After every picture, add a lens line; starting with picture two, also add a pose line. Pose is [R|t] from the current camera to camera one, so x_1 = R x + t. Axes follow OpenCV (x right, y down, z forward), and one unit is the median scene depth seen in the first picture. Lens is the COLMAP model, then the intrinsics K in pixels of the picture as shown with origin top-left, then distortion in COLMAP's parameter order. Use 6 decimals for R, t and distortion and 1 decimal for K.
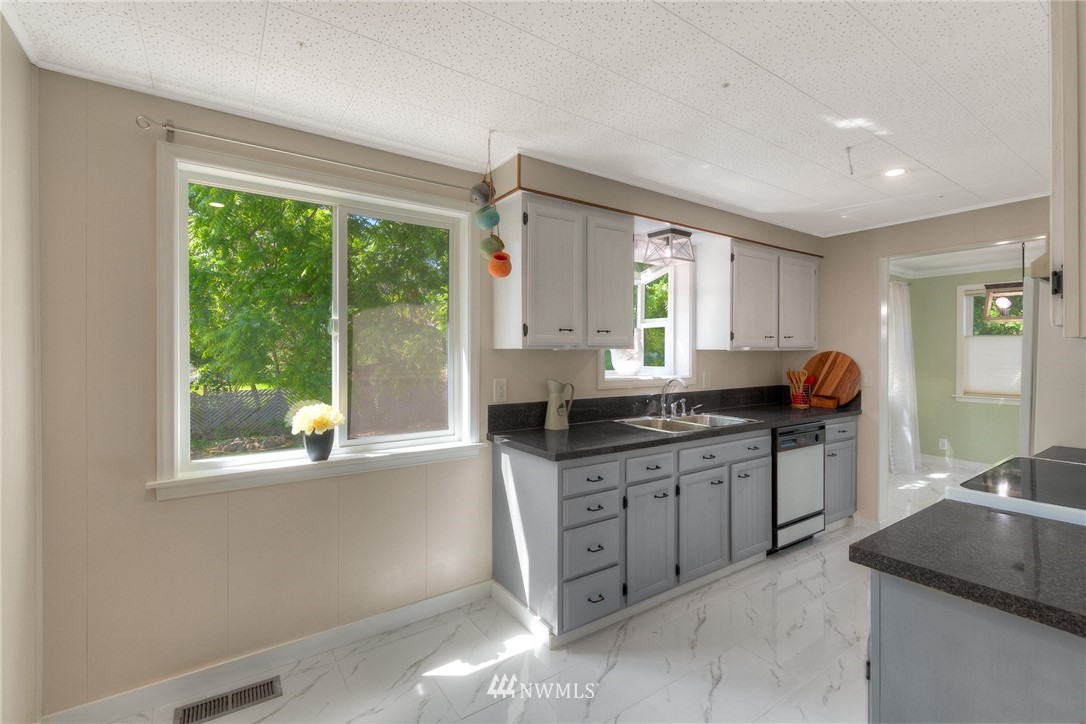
lens RADIAL K [[475.8, 0, 538.1], [0, 475.8, 356.0], [0, 0, 1]] dist [-0.000978, -0.000120]
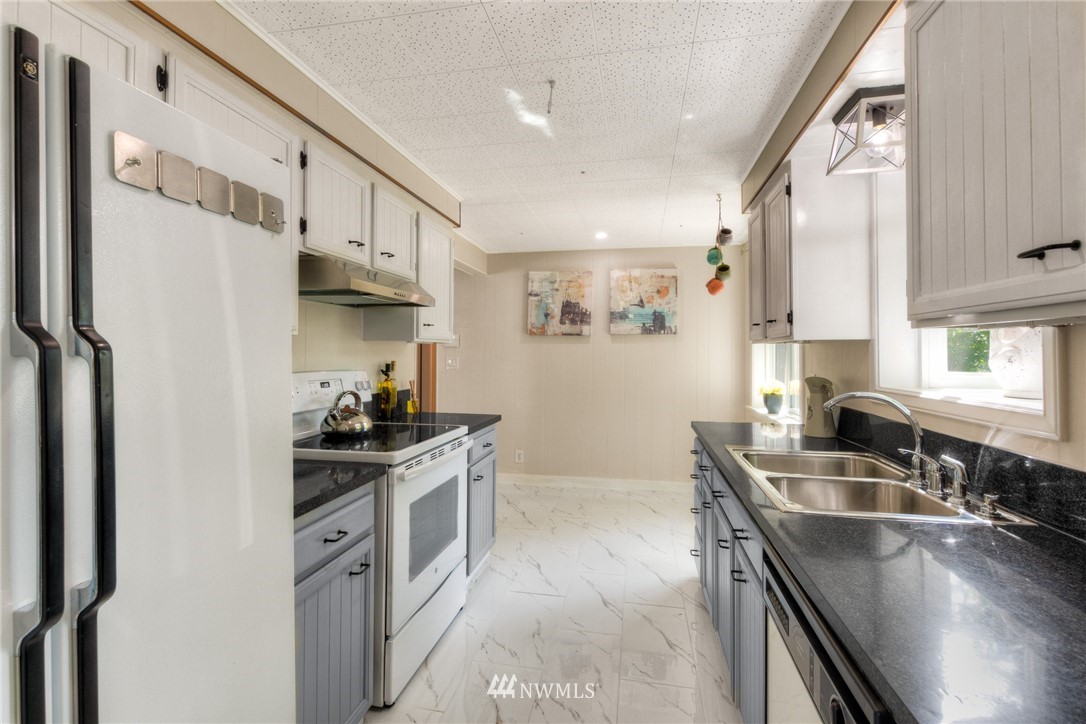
lens RADIAL K [[475.8, 0, 538.1], [0, 475.8, 356.0], [0, 0, 1]] dist [-0.000978, -0.000120]
pose [[-0.719075, -0.002324, -0.694928, 1.383549], [-0.012049, 0.999886, 0.009123, 0.015192], [0.694828, 0.014933, -0.719021, 1.771857]]
